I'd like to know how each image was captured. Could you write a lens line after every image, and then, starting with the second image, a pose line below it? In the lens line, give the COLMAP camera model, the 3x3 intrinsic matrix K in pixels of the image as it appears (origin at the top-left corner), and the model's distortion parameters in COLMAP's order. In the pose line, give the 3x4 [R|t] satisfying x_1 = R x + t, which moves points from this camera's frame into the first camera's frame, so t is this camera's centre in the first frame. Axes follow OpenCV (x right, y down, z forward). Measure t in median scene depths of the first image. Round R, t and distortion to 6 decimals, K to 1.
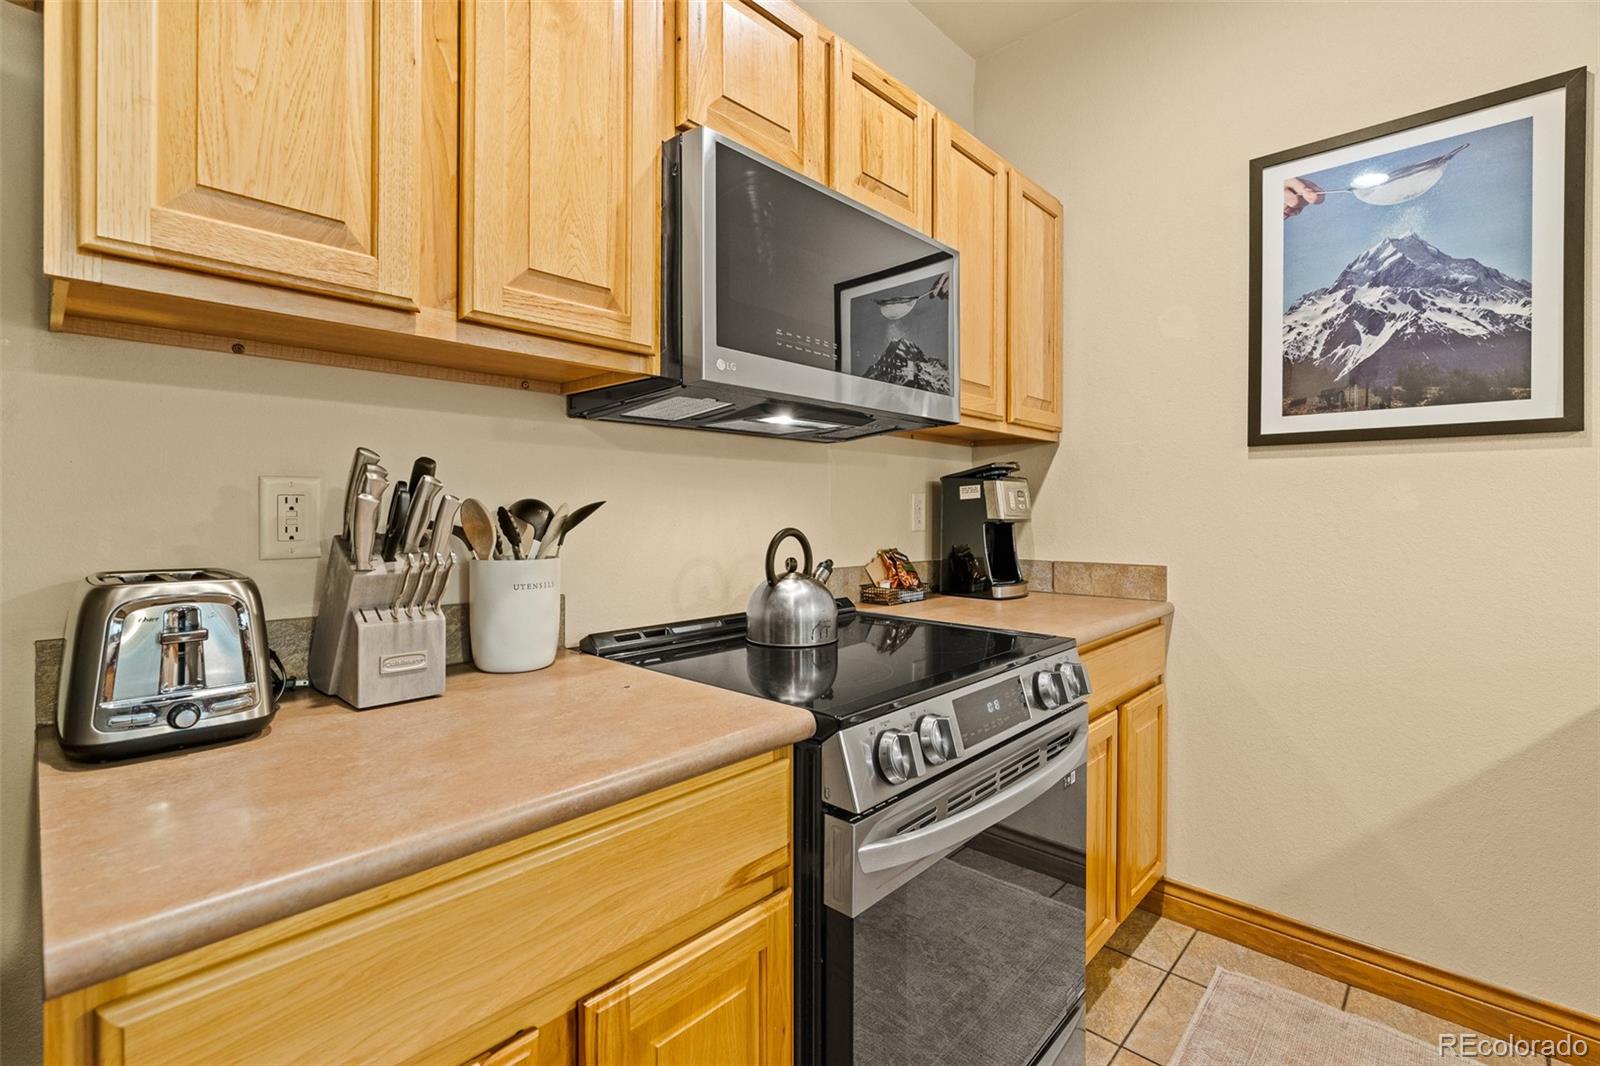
lens RADIAL K [[716.7, 0, 803.8], [0, 716.7, 509.0], [0, 0, 1]] dist [-0.005718, 0.001852]
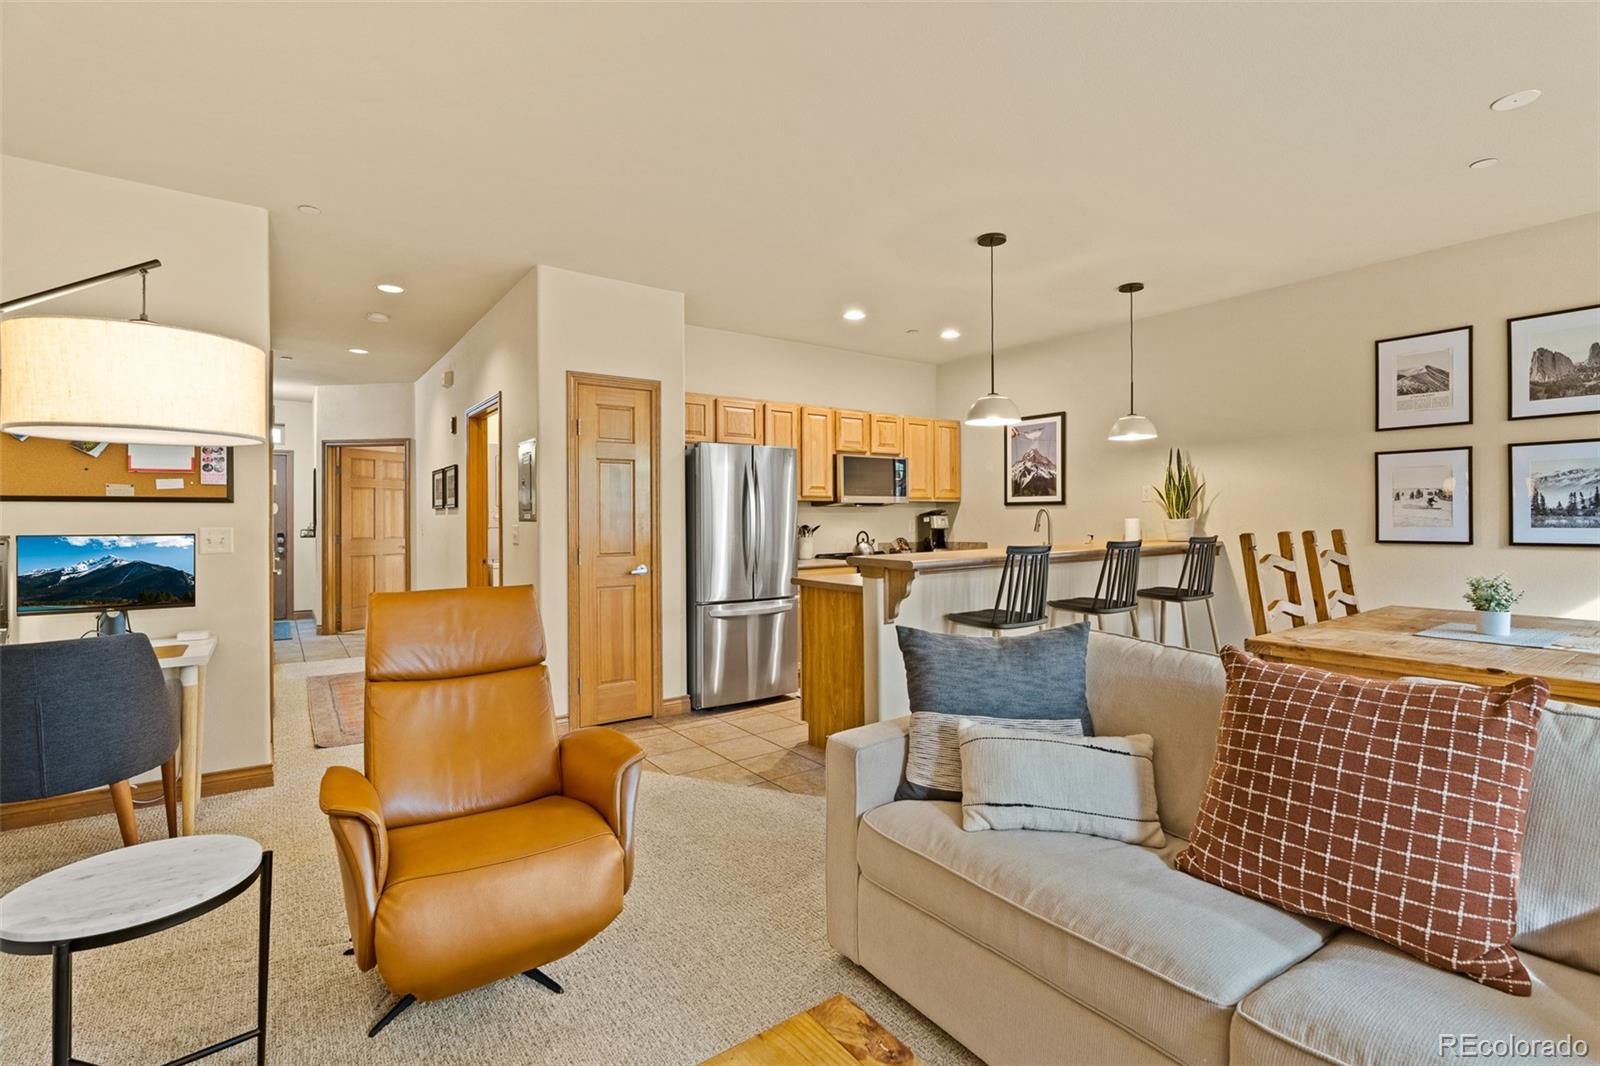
lens RADIAL K [[716.7, 0, 799.2], [0, 716.7, 518.9], [0, 0, 1]] dist [-0.005718, 0.001852]
pose [[0.979519, -0.011084, -0.201045, 0.402853], [0.011537, 0.999933, 0.001084, -0.046271], [0.201019, -0.003381, 0.979581, -2.773255]]
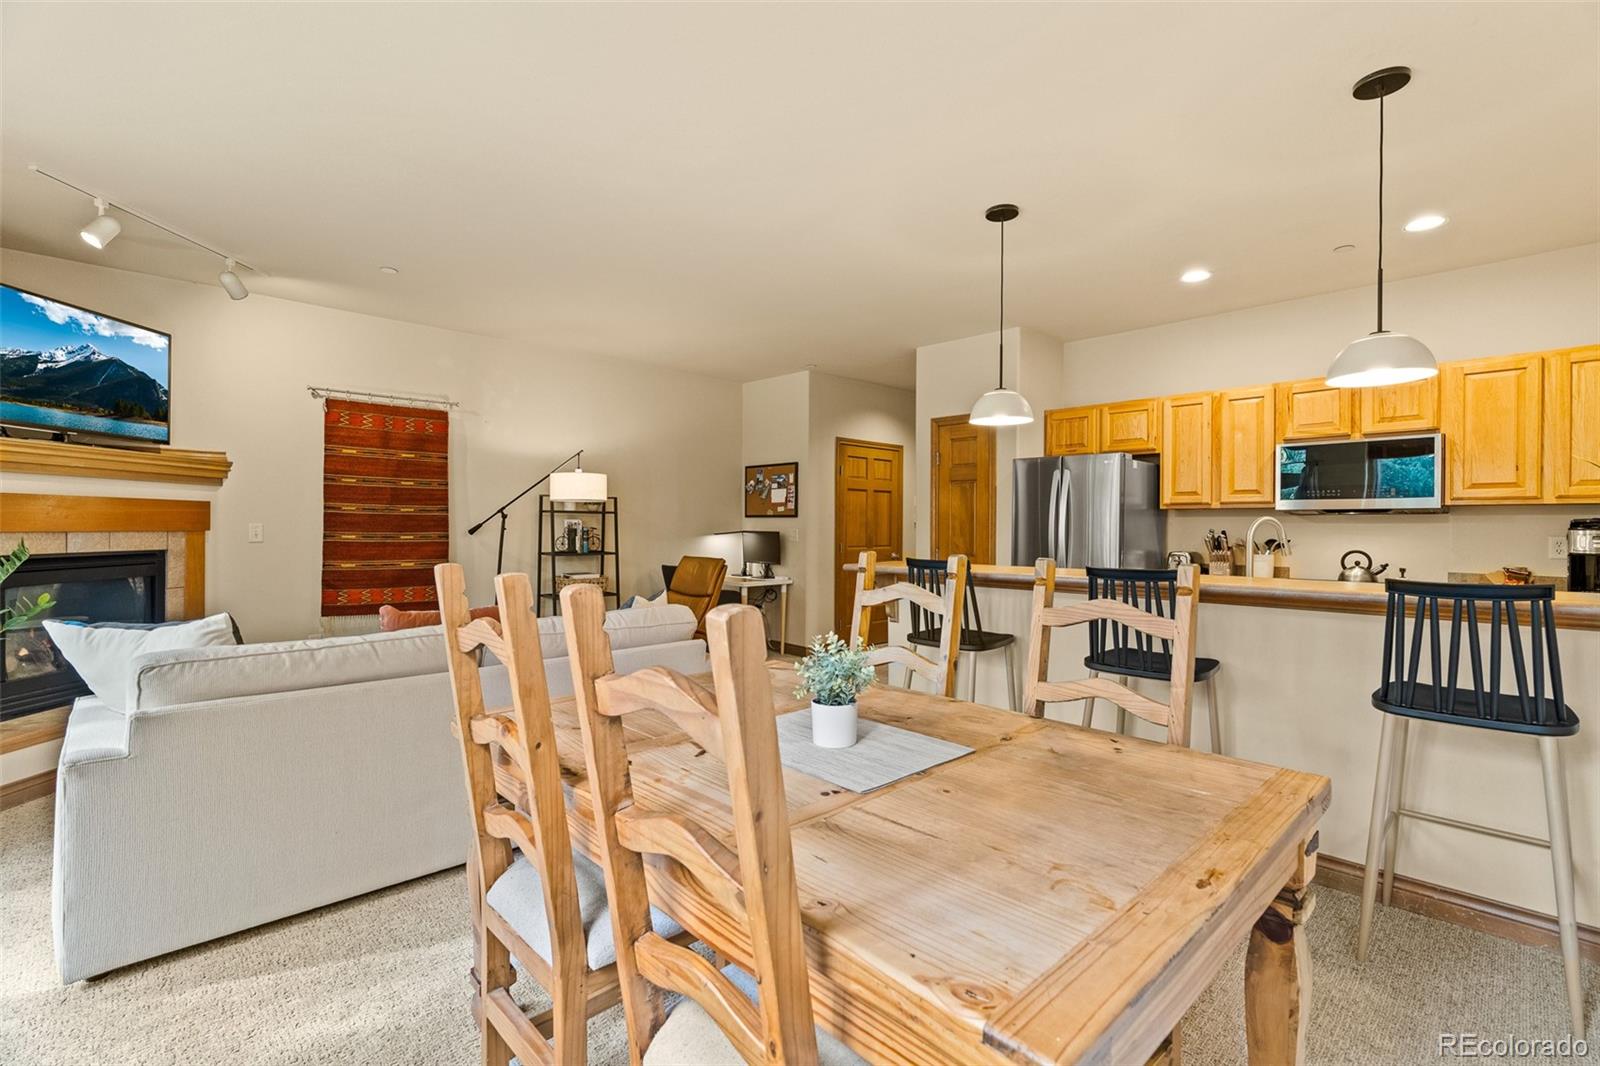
lens RADIAL K [[716.7, 0, 800.0], [0, 716.7, 532.8], [0, 0, 1]] dist [-0.005718, 0.001852]
pose [[-0.058093, 0.003391, -0.998305, 2.573659], [-0.007091, 0.999968, 0.003810, -0.033121], [0.998286, 0.007301, -0.058067, -0.901853]]
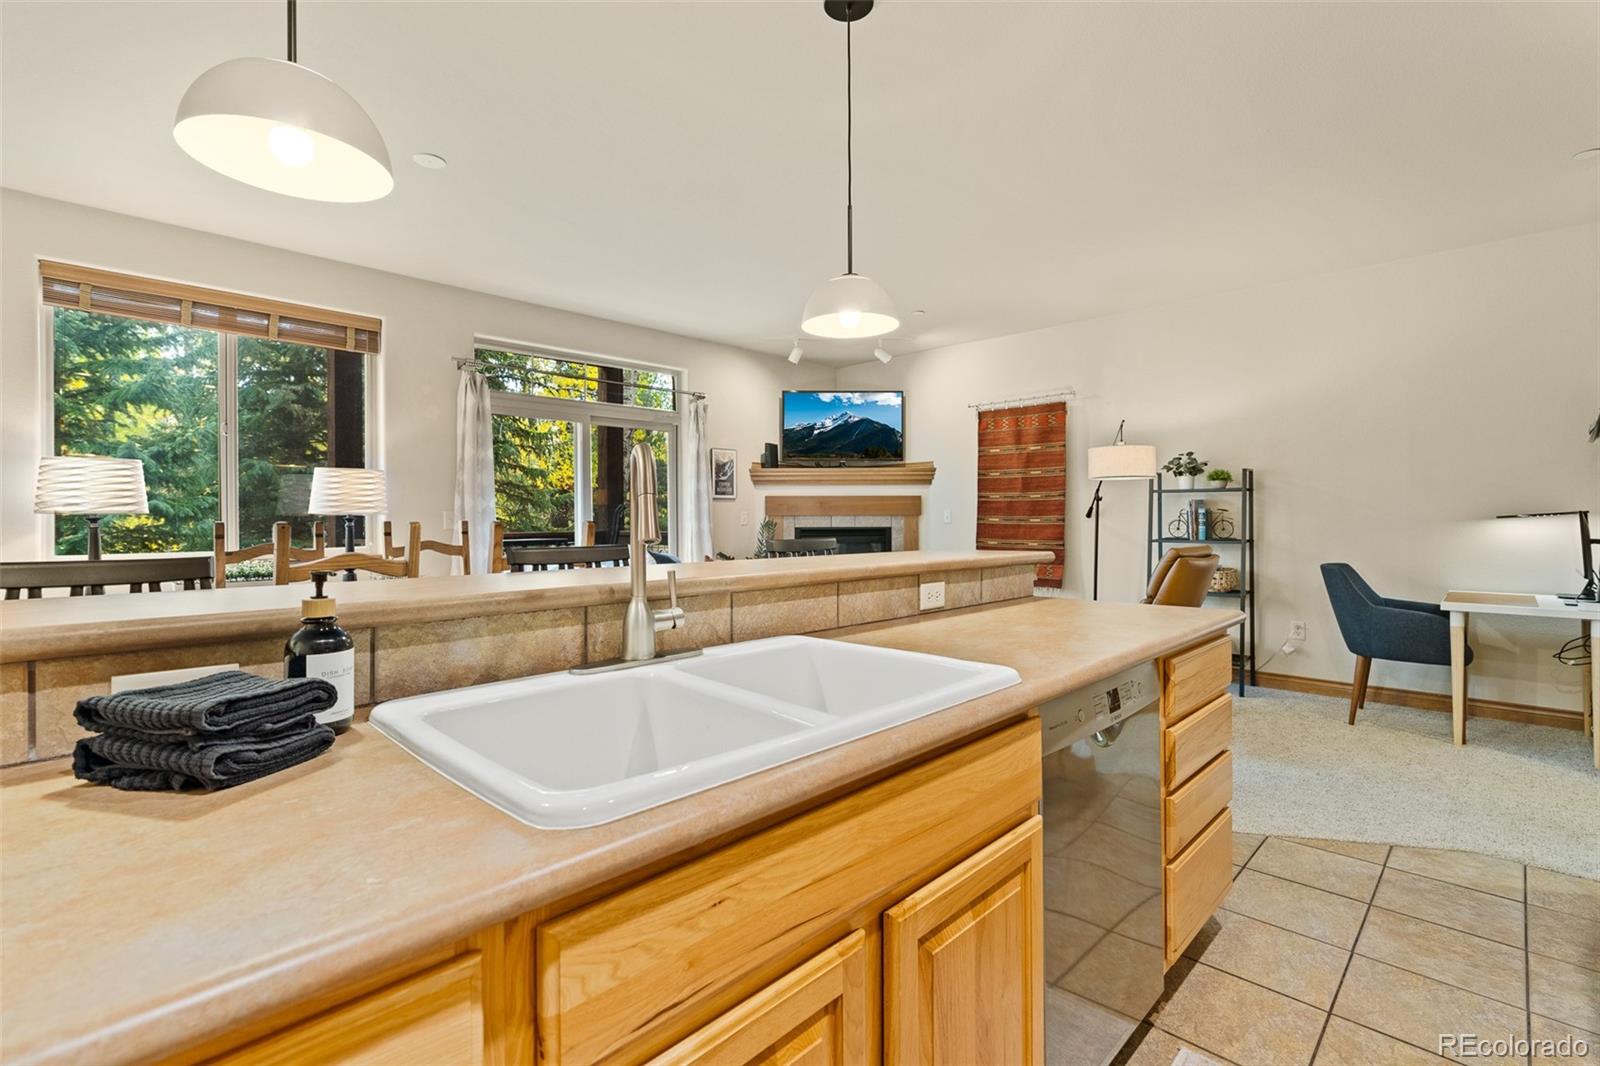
lens RADIAL K [[716.7, 0, 793.8], [0, 716.7, 535.7], [0, 0, 1]] dist [-0.005718, 0.001852]
pose [[-0.999163, -0.000804, 0.040910, 0.597680], [0.000252, 0.999667, 0.025785, -0.004479], [-0.040917, 0.025774, -0.998830, 0.807367]]
